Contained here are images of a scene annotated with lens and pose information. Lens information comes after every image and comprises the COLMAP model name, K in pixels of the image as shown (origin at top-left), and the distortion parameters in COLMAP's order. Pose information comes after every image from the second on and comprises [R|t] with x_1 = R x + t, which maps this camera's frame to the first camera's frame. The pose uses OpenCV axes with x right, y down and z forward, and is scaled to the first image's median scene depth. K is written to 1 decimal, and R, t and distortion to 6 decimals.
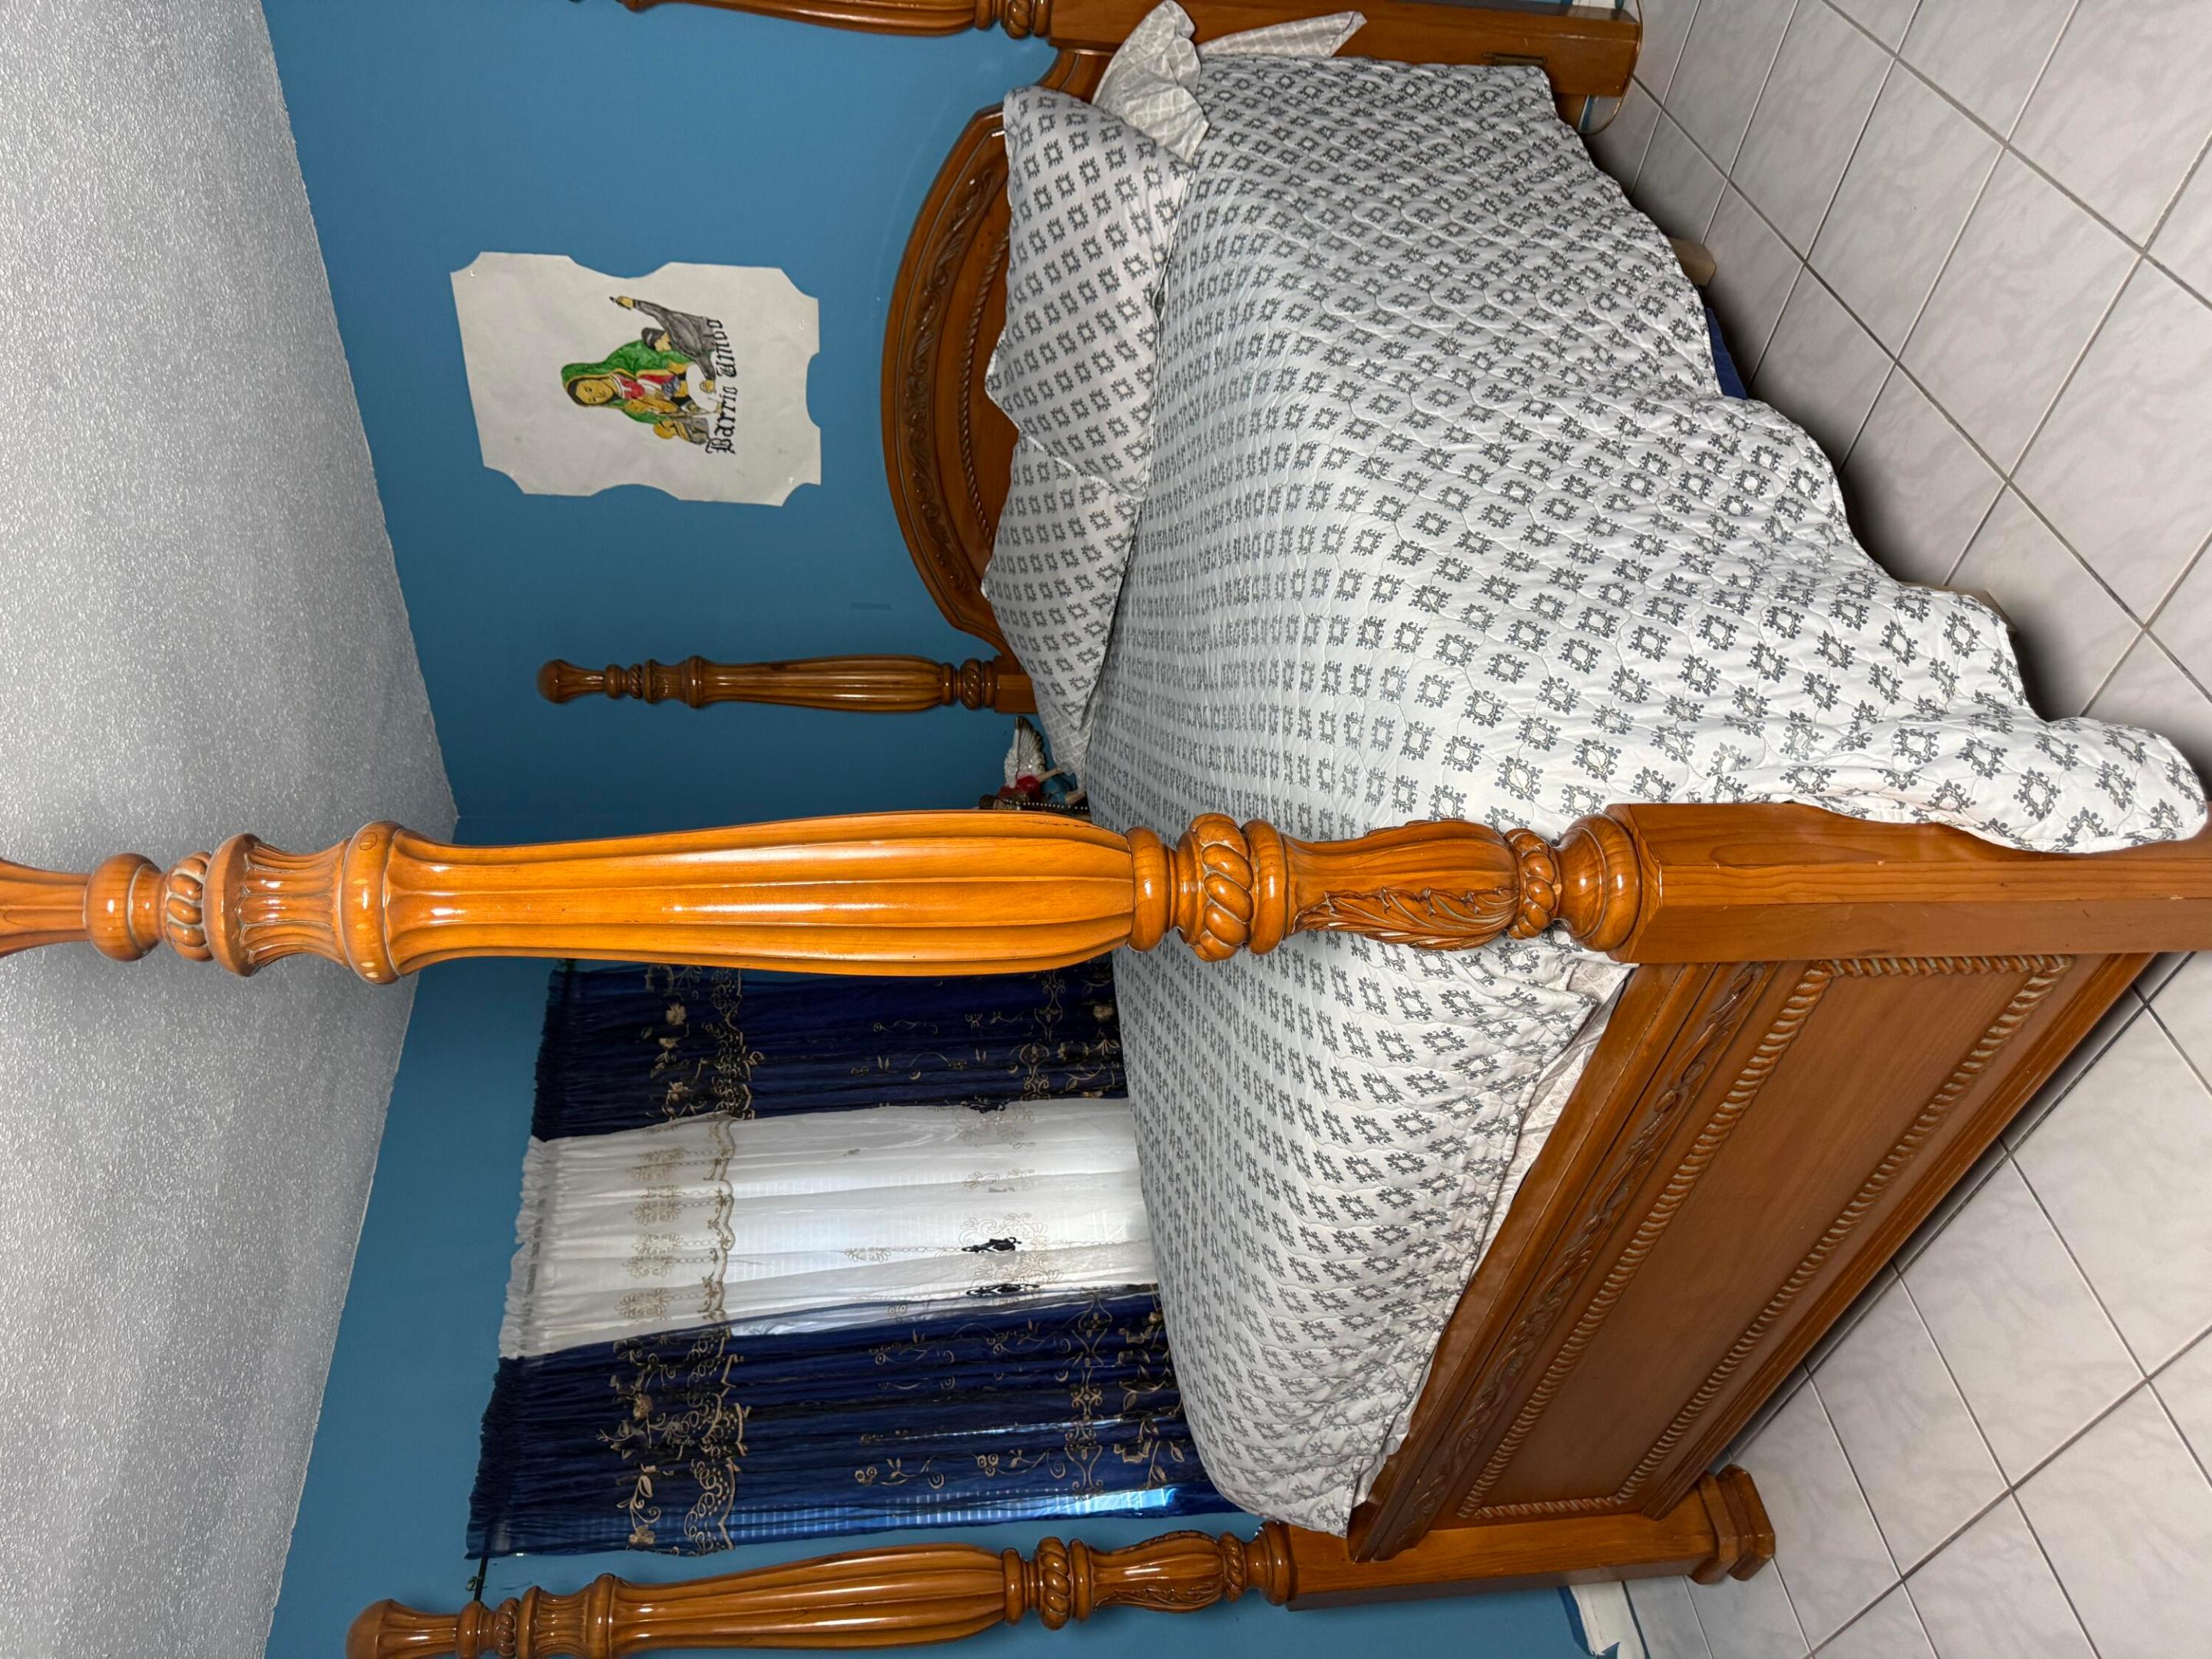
lens RADIAL K [[1594.4, 0, 1121.9], [0, 1594.4, 829.6], [0, 0, 1]] dist [0.095707, -0.151453]
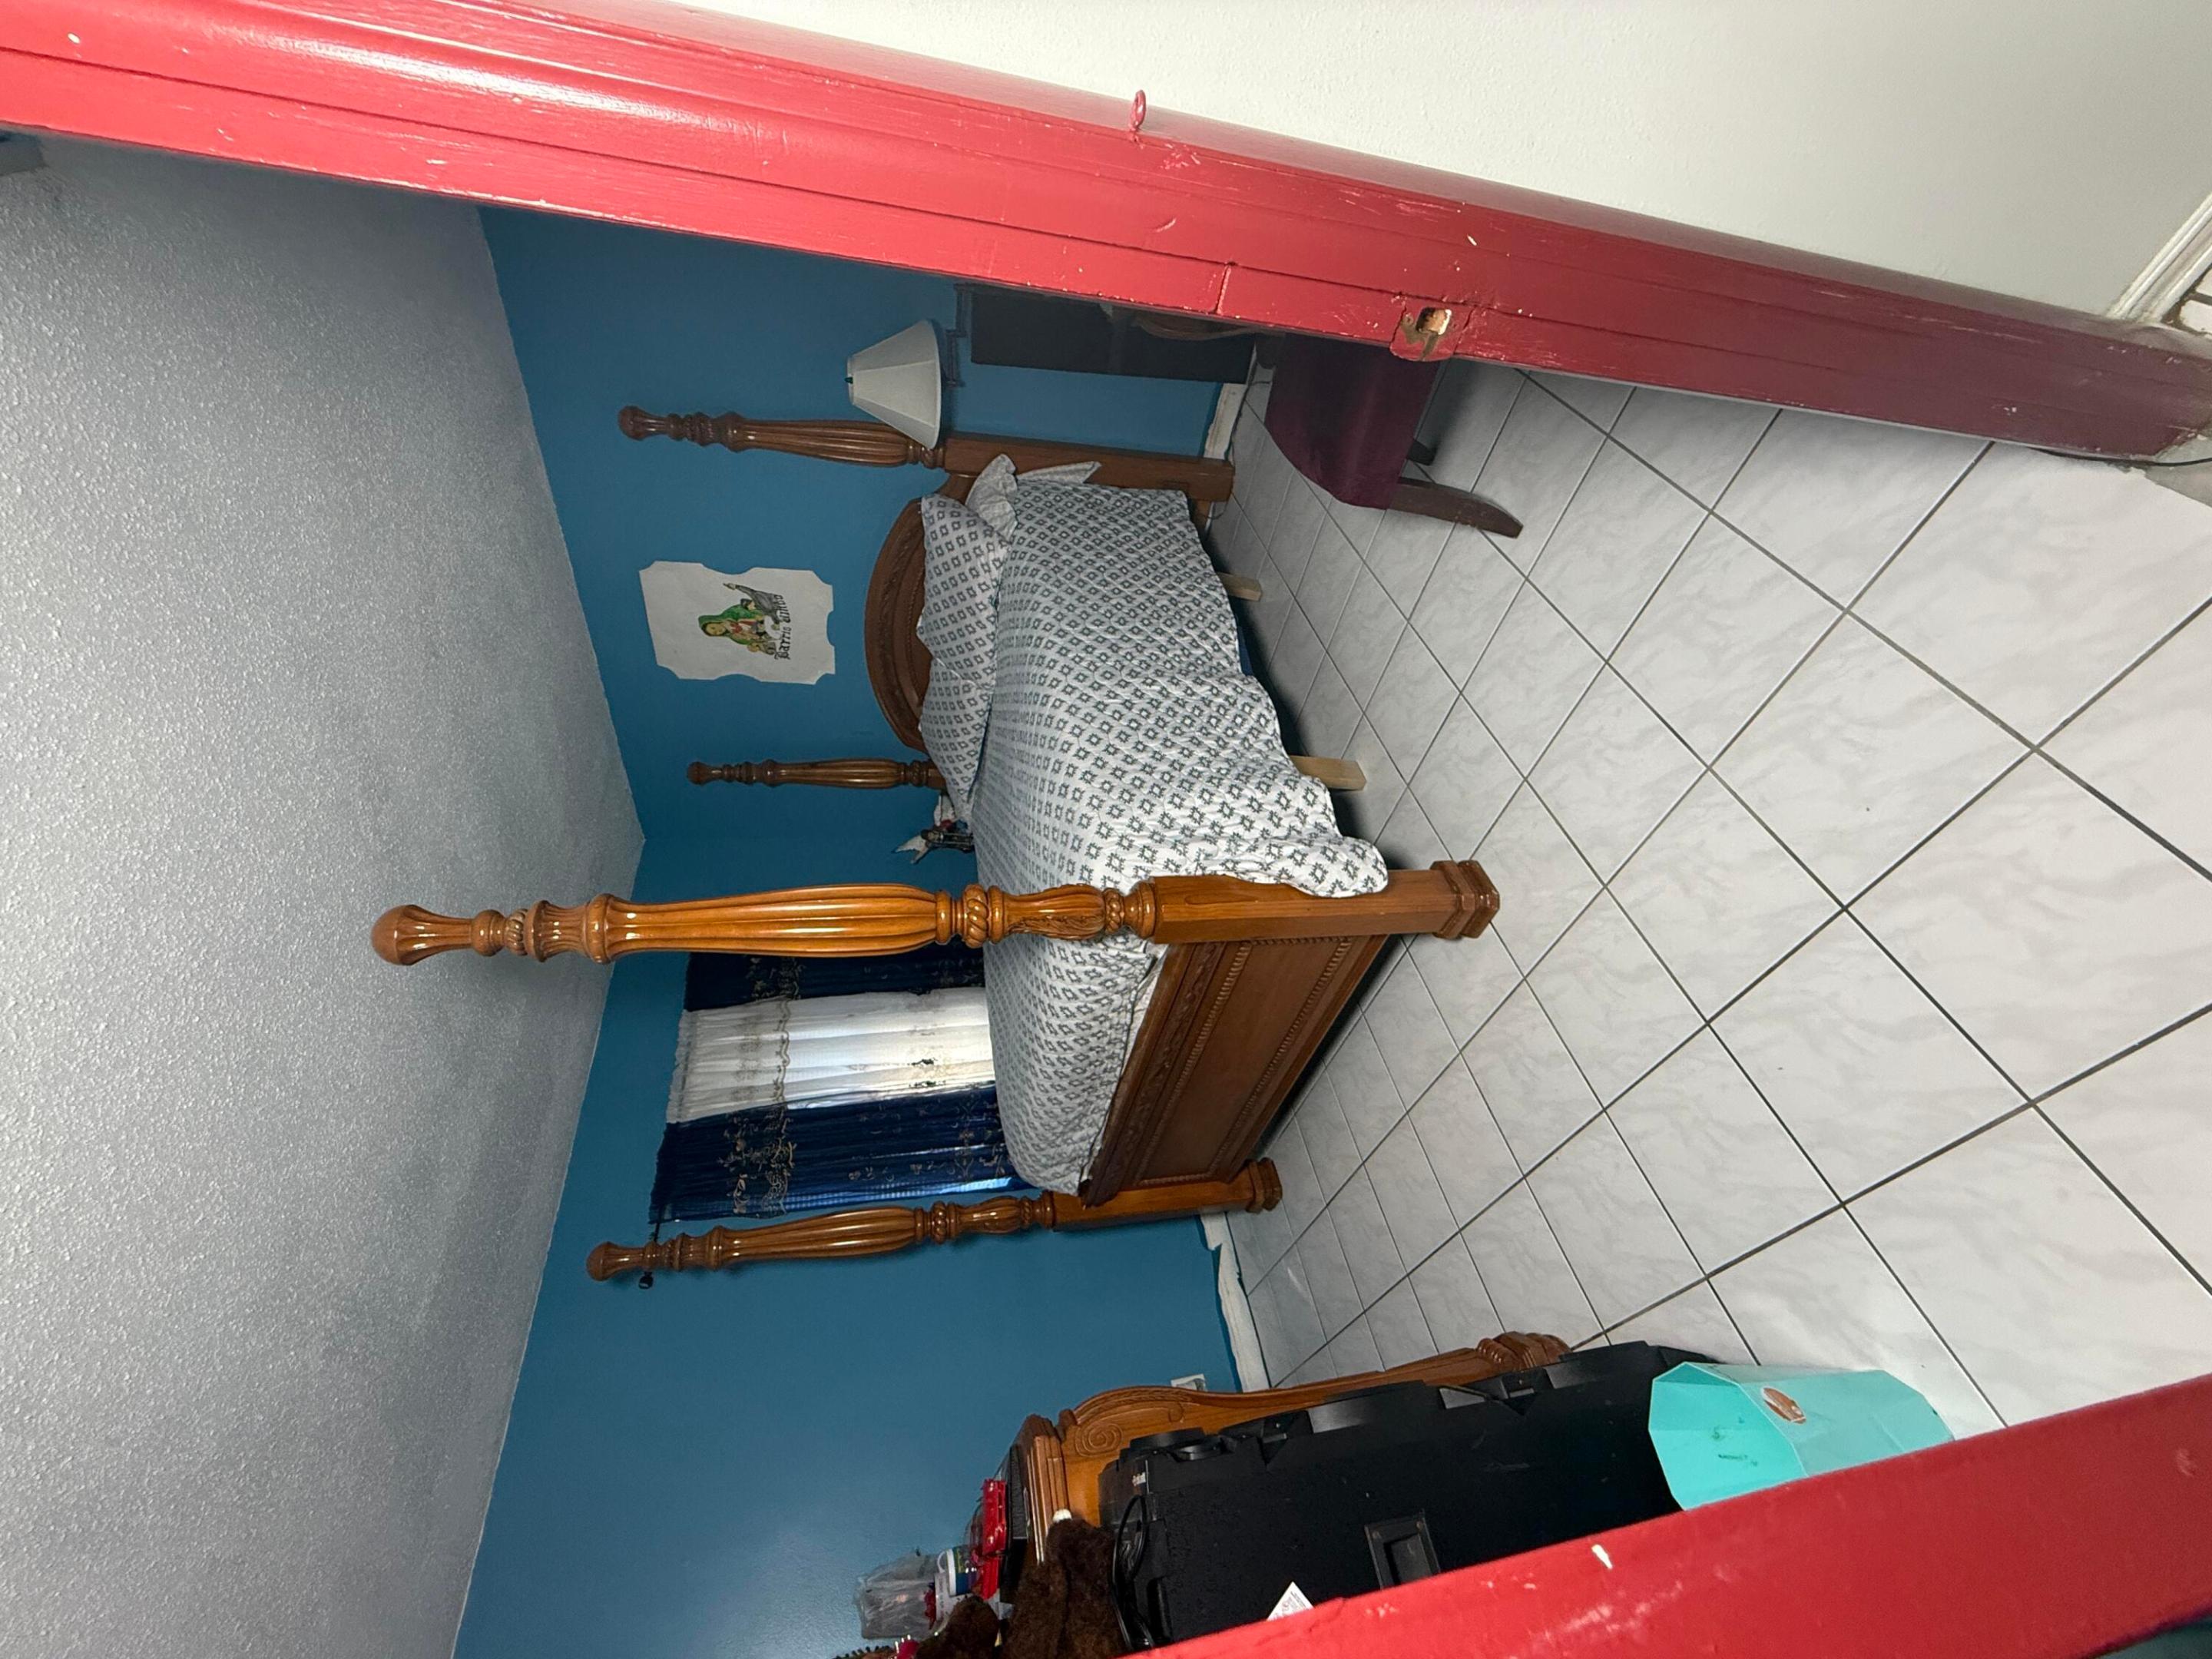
lens RADIAL K [[886.6, 0, 1106.0], [0, 886.6, 829.5], [0, 0, 1]] dist [0.001070, 0.000043]
pose [[0.996271, 0.000730, 0.086282, 0.071585], [-0.001373, 0.999972, 0.007397, -0.051821], [-0.086274, -0.007488, 0.996243, -0.157292]]
